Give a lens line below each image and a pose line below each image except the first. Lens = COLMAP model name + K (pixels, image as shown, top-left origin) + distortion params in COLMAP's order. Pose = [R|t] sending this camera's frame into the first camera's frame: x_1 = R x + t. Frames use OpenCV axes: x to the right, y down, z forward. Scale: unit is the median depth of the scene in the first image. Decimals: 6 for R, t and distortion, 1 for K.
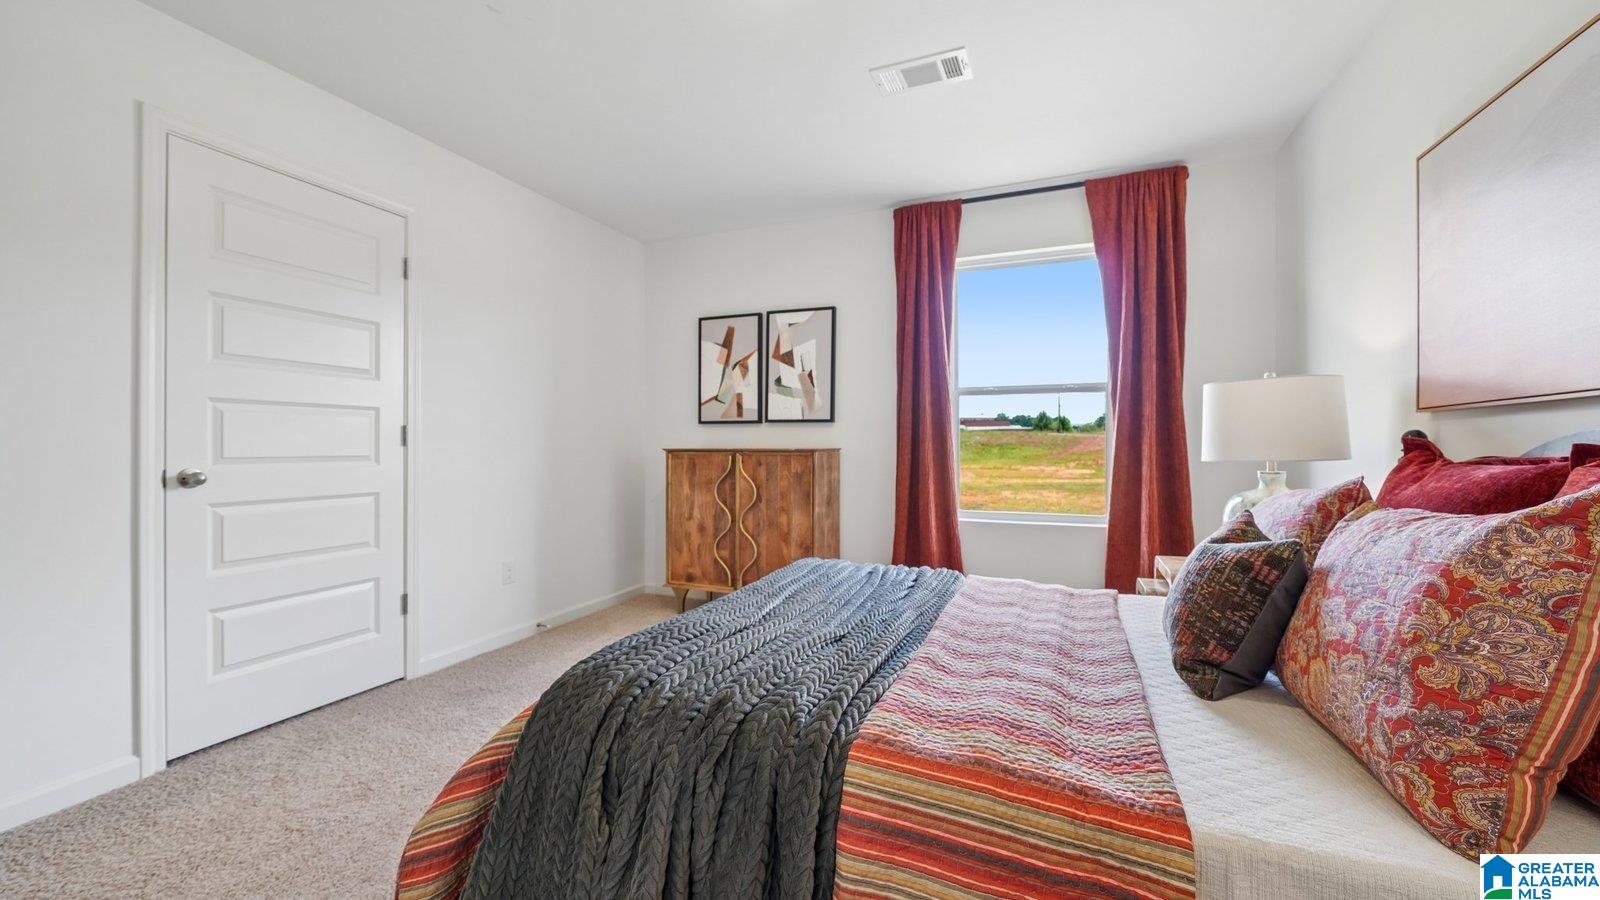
lens RADIAL K [[624.3, 0, 795.0], [0, 624.3, 449.6], [0, 0, 1]] dist [-0.003495, 0.000116]
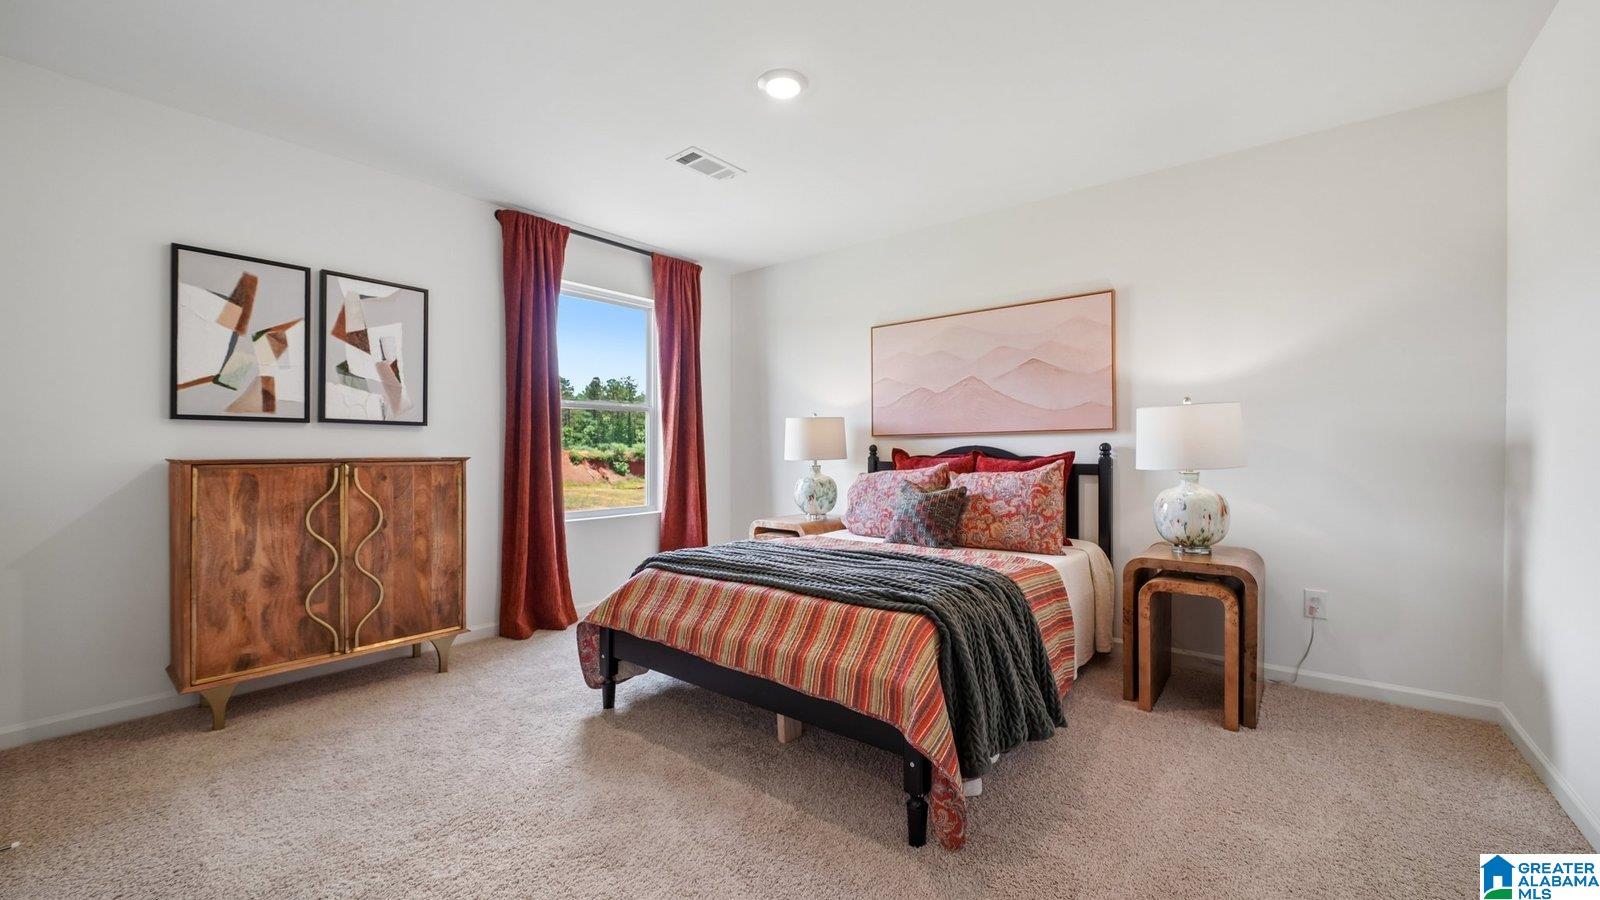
lens RADIAL K [[624.3, 0, 795.0], [0, 624.3, 449.6], [0, 0, 1]] dist [-0.003495, 0.000116]
pose [[0.294911, 0.000154, 0.955525, -0.579673], [0.010645, 0.999937, -0.003447, -0.003021], [-0.955465, 0.011189, 0.294891, 0.262900]]
